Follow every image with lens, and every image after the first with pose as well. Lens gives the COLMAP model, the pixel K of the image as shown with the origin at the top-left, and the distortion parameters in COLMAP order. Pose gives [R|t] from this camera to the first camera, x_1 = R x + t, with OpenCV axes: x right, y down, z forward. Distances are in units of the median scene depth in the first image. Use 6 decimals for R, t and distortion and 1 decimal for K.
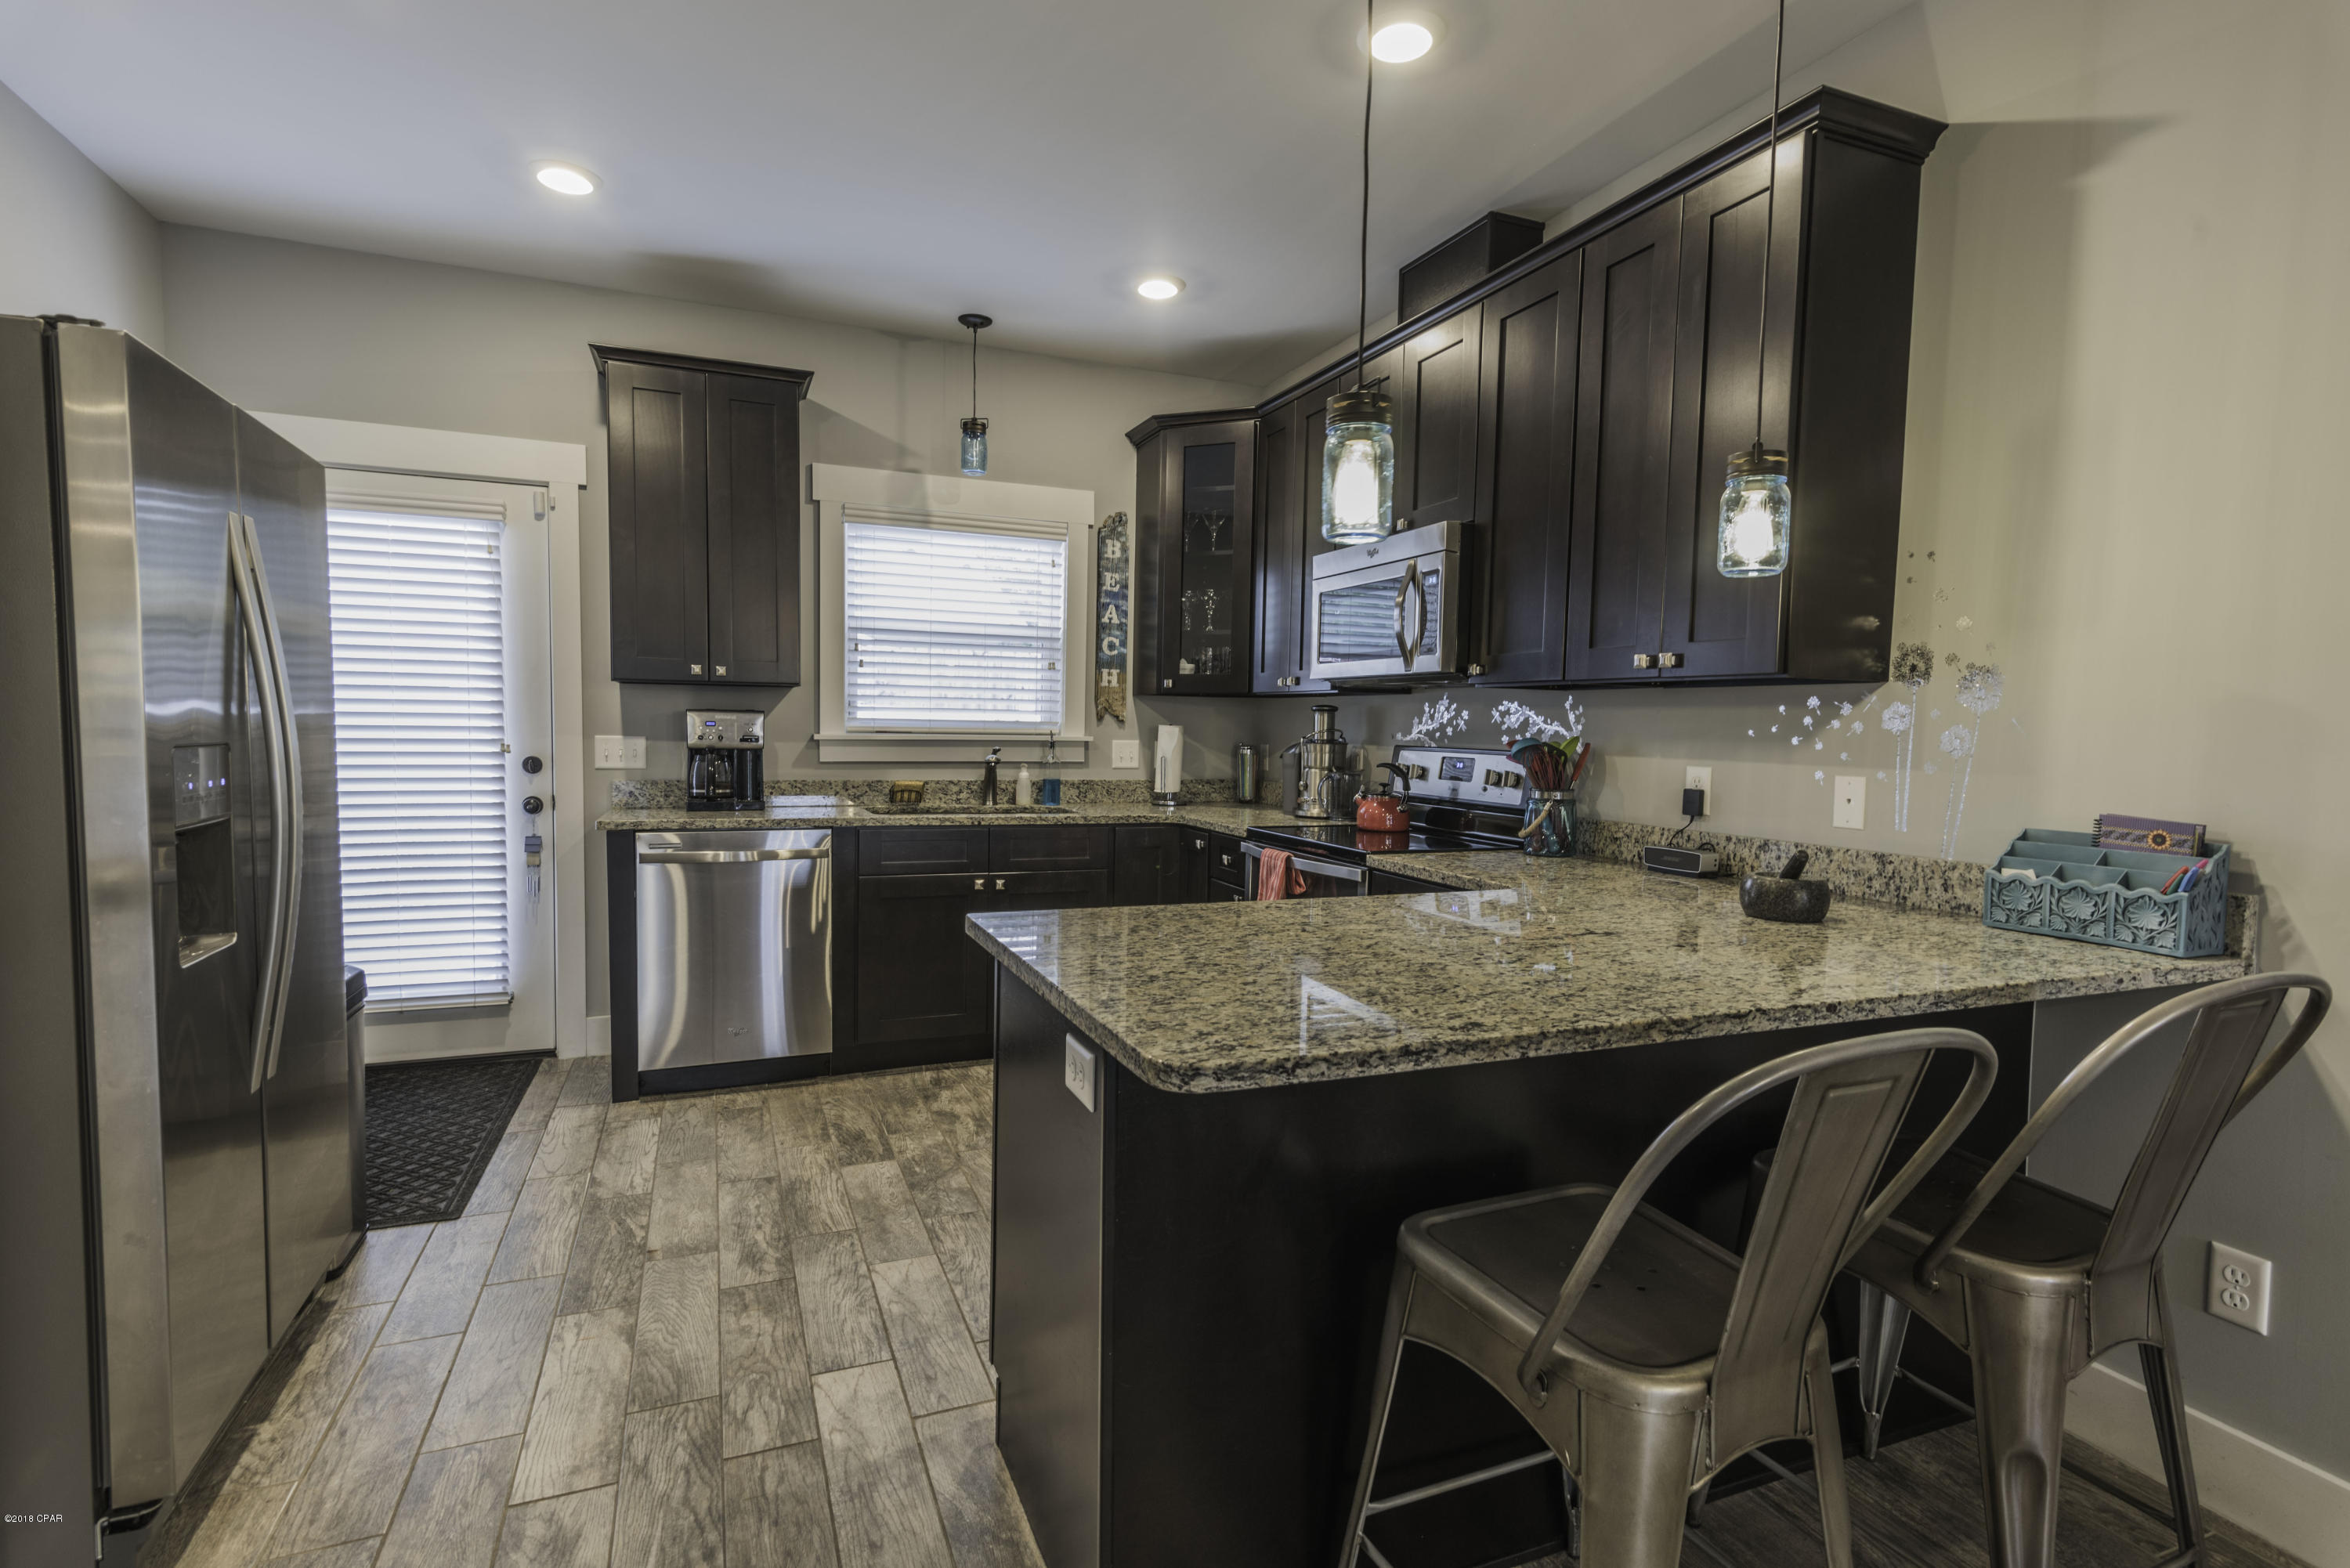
lens RADIAL K [[1133.5, 0, 1178.0], [0, 1133.5, 783.7], [0, 0, 1]] dist [0.018523, 0.000833]
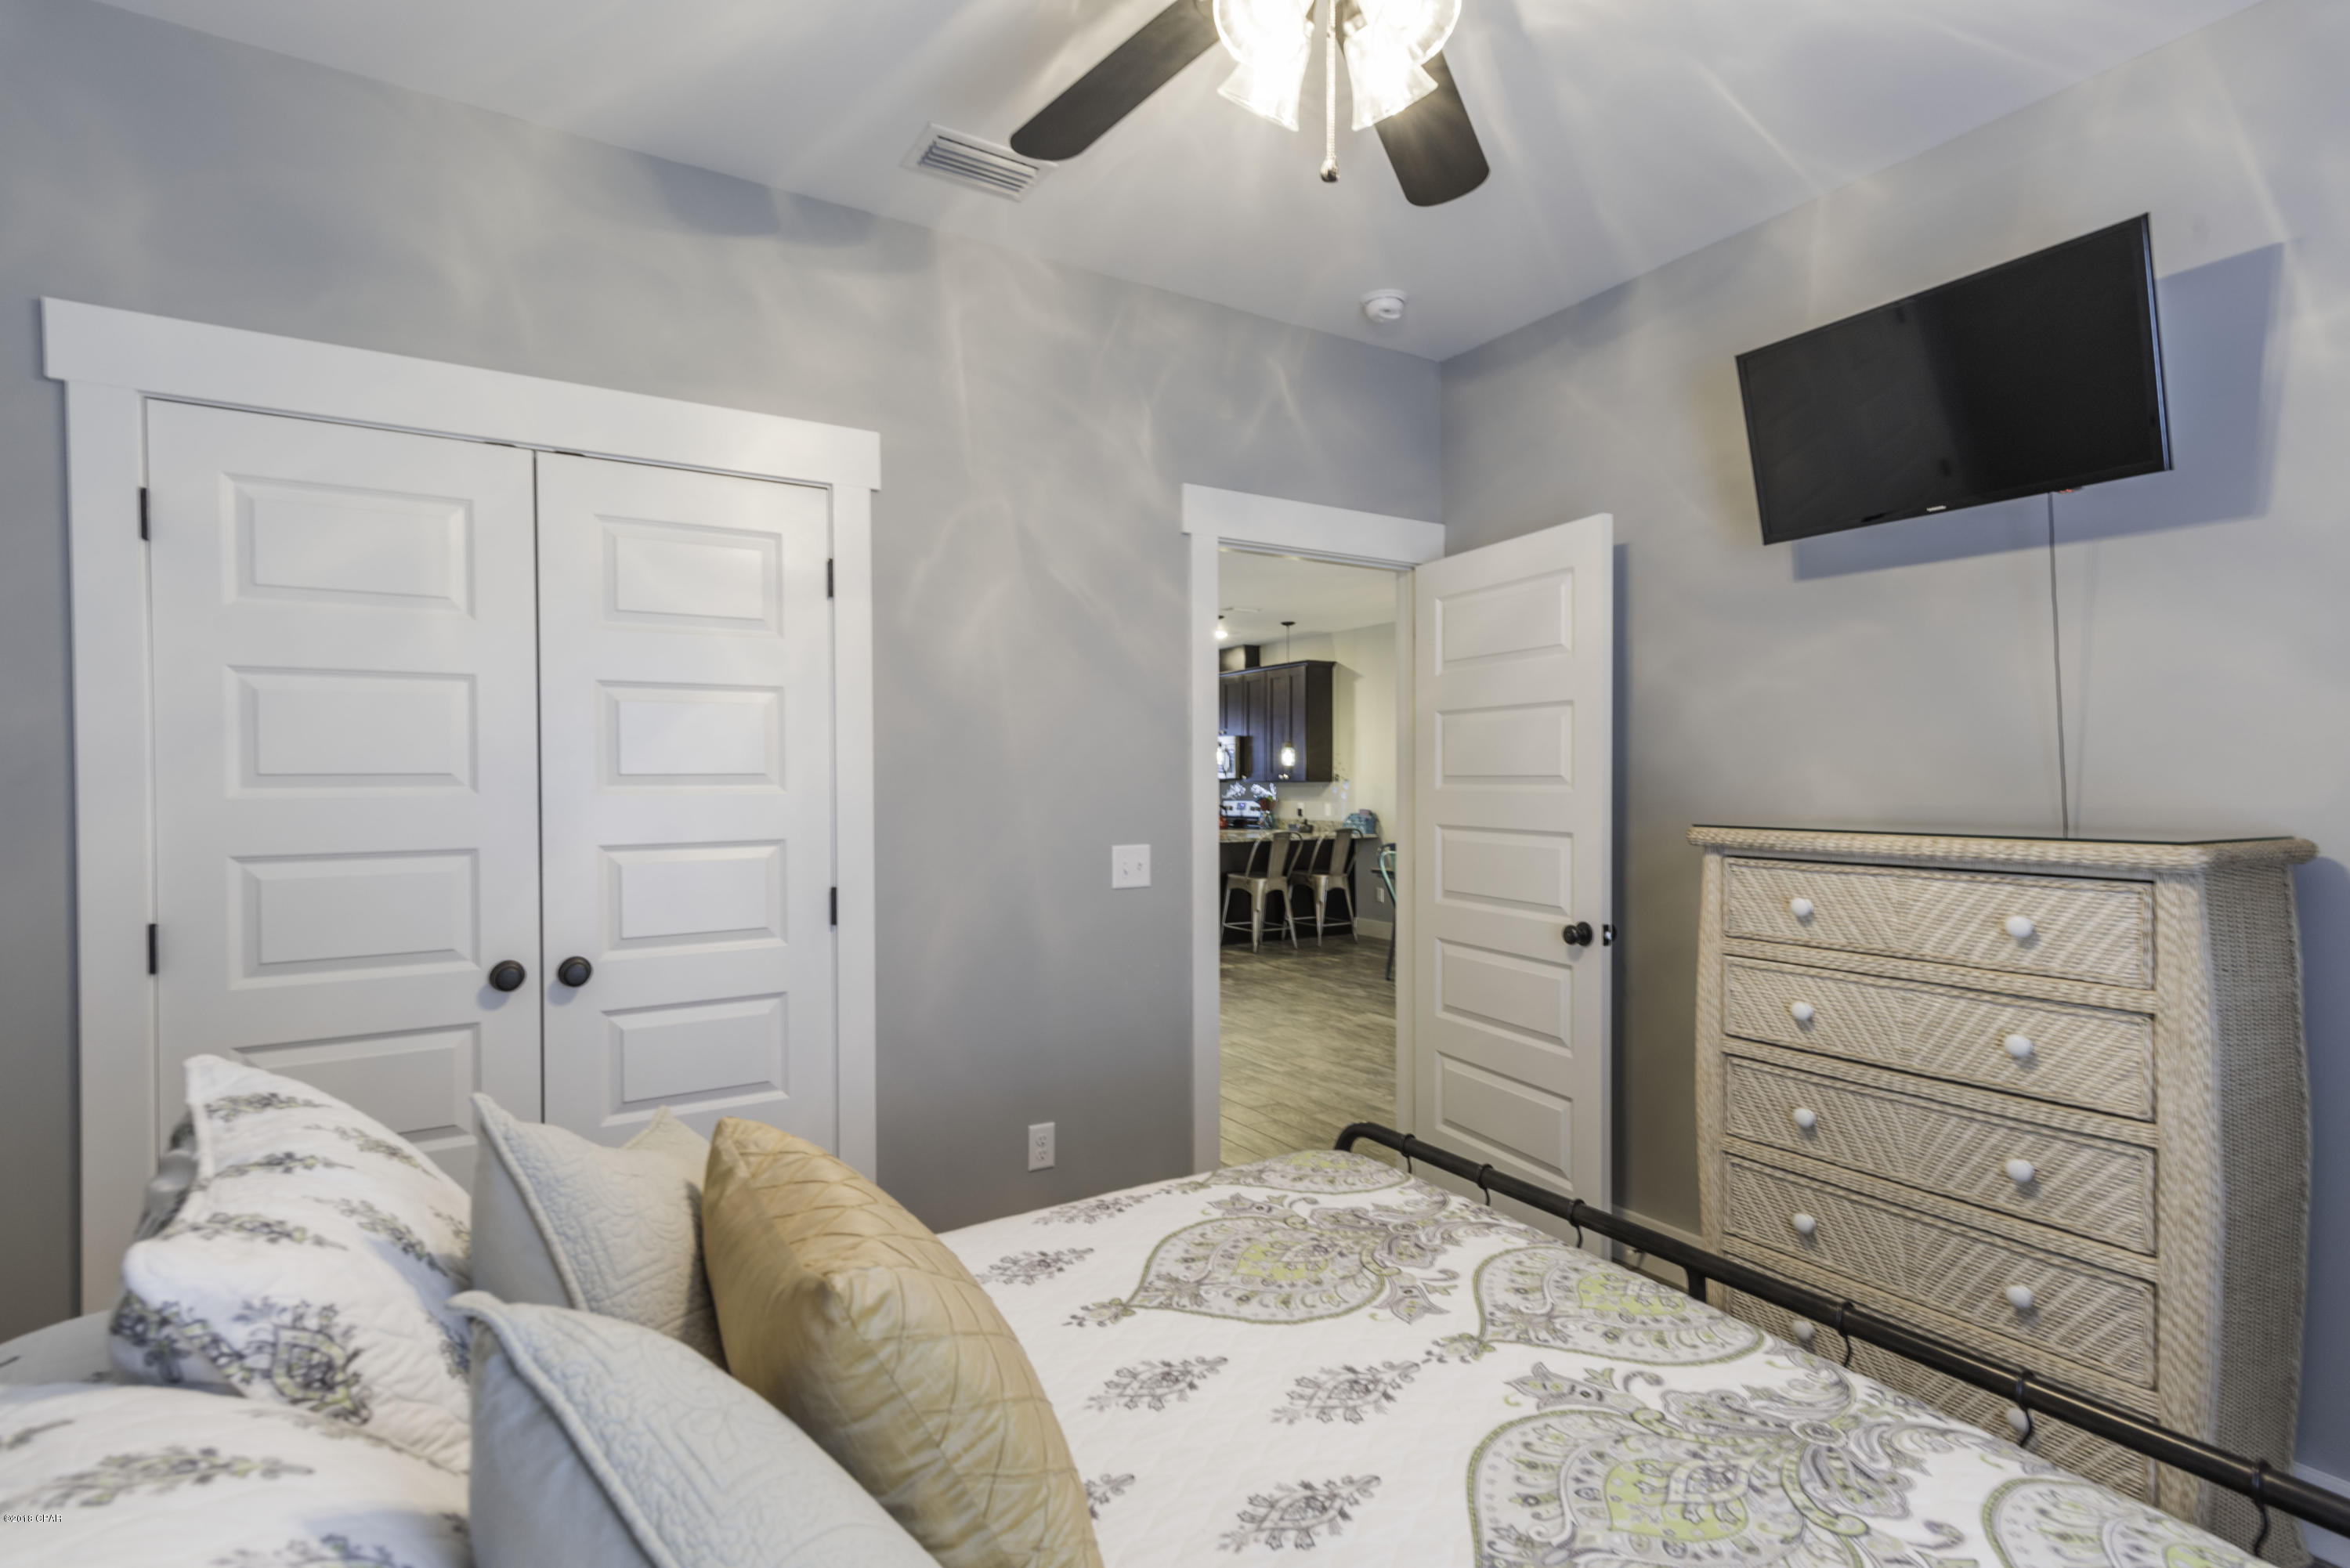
lens RADIAL K [[1133.5, 0, 1178.0], [0, 1133.5, 783.7], [0, 0, 1]] dist [0.018523, 0.000833]
pose [[0.986818, -0.023684, 0.160094, -0.489527], [0.032585, 0.998052, -0.053203, 0.097030], [-0.158522, 0.057718, 0.985667, -2.358538]]
